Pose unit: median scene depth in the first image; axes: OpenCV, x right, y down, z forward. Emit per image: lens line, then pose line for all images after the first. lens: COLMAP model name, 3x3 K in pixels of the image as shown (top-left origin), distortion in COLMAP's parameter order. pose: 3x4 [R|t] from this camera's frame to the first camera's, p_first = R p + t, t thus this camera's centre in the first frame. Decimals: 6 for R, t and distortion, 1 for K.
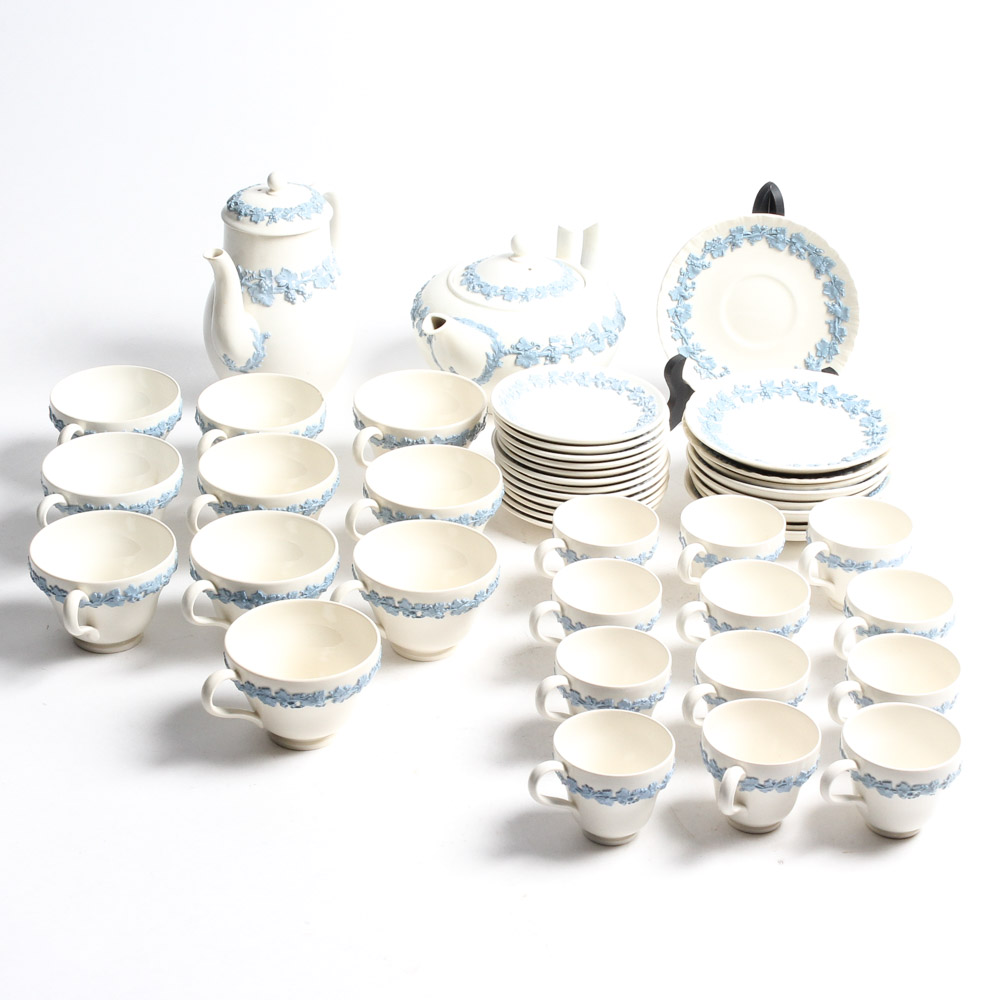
lens RADIAL K [[2515.5, 0, 524.1], [0, 2515.5, 461.5], [0, 0, 1]] dist [-0.035442, 0.000000]
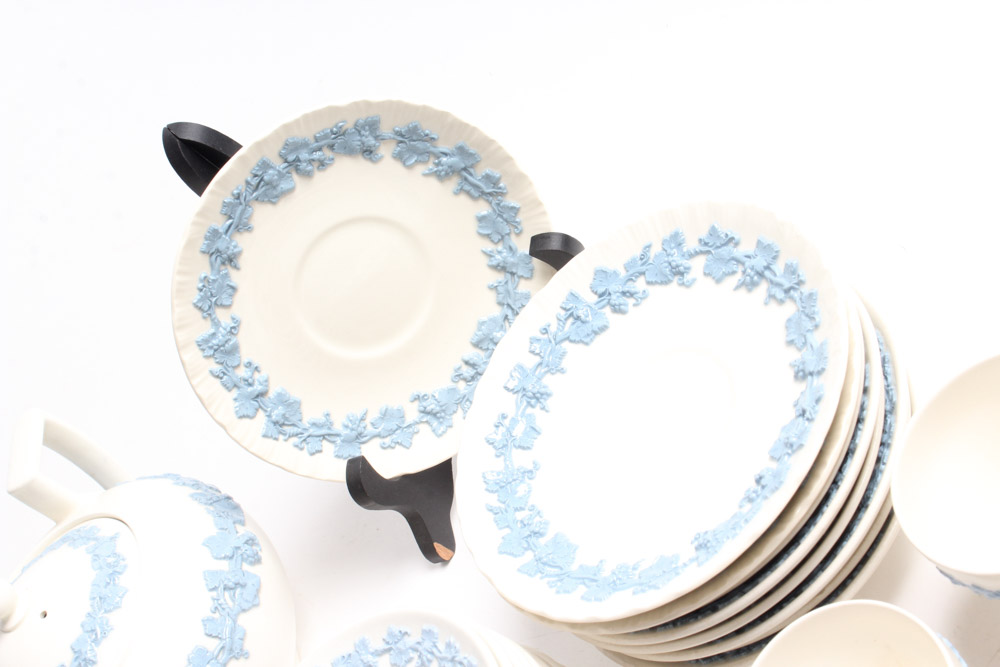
lens RADIAL K [[1701.3, 0, 498.2], [0, 1701.3, 330.3], [0, 0, 1]] dist [-0.016992, 0.000000]
pose [[0.546965, -0.833622, 0.076829, 0.075508], [0.818862, 0.551836, 0.157929, -0.089011], [-0.174050, -0.023469, 0.984457, 0.662272]]
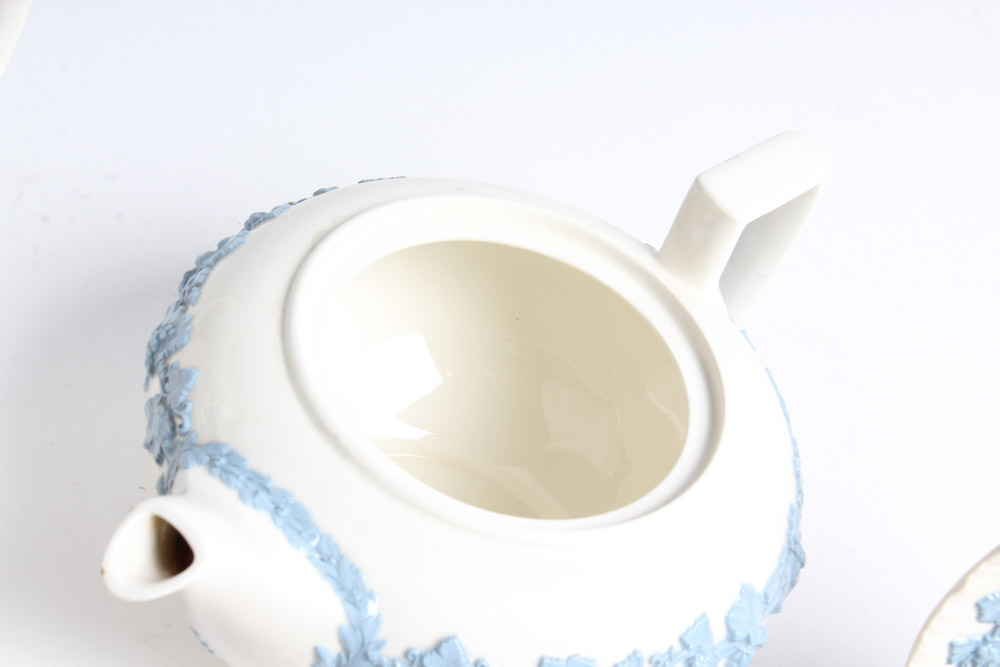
lens RADIAL K [[2370.0, 0, 500.5], [0, 2370.0, 338.9], [0, 0, 1]] dist [0.102002, 0.000000]
pose [[0.952916, 0.299844, 0.045221, -0.017959], [-0.300808, 0.915896, 0.265800, -0.154747], [0.038281, -0.266888, 0.962967, 0.747282]]
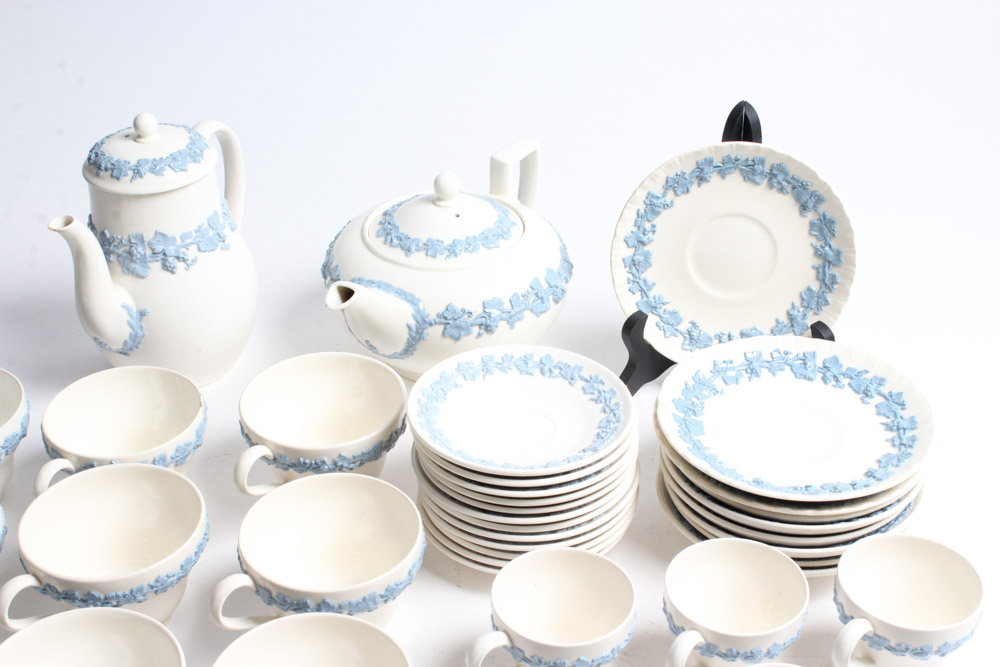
lens RADIAL K [[1475.6, 0, 497.6], [0, 1475.6, 336.5], [0, 0, 1]] dist [-0.040799, 0.000000]
pose [[0.999185, -0.040287, -0.002507, 0.015592], [0.040357, 0.995897, 0.080993, -0.077240], [-0.000766, -0.081028, 0.996711, 0.516222]]
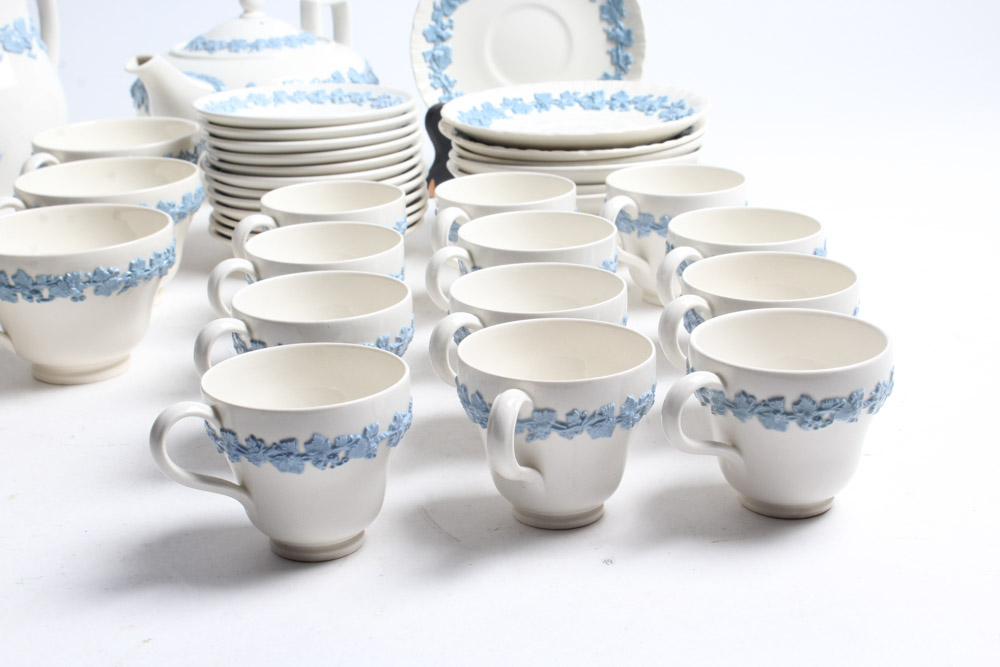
lens RADIAL K [[1612.4, 0, 495.7], [0, 1612.4, 332.5], [0, 0, 1]] dist [-0.020311, 0.000000]
pose [[0.995757, -0.076307, 0.051432, 0.046773], [0.083644, 0.983540, -0.160168, 0.126225], [-0.038363, 0.163790, 0.985749, 0.478541]]
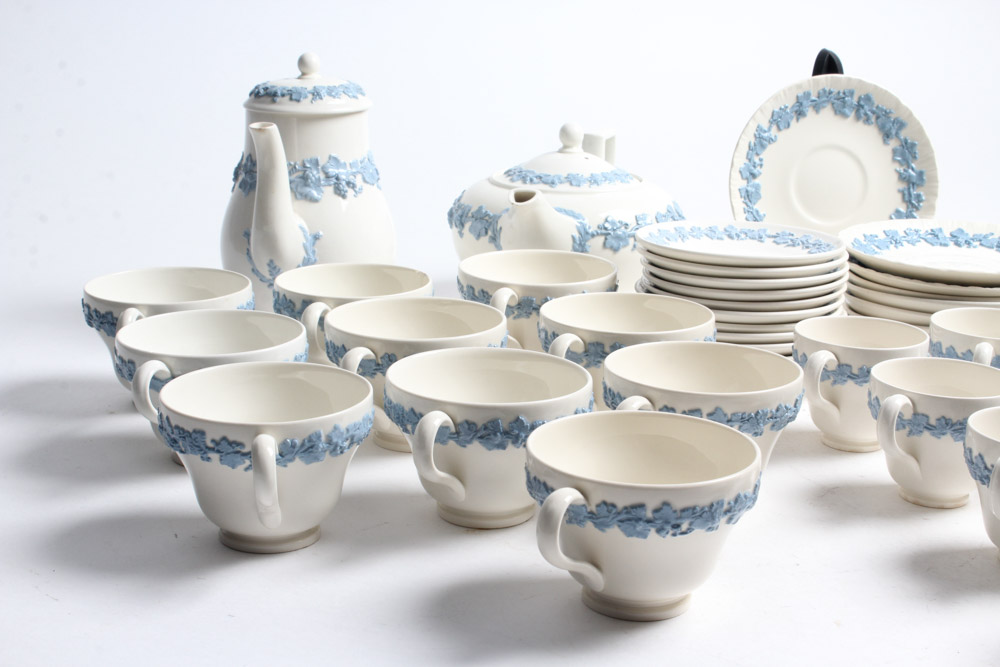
lens RADIAL K [[1612.4, 0, 495.4], [0, 1612.4, 323.7], [0, 0, 1]] dist [-0.020311, 0.000000]
pose [[0.960715, -0.077064, 0.266624, -0.192298], [0.135789, 0.968357, -0.209393, 0.099995], [-0.242050, 0.237371, 0.940780, 0.487271]]
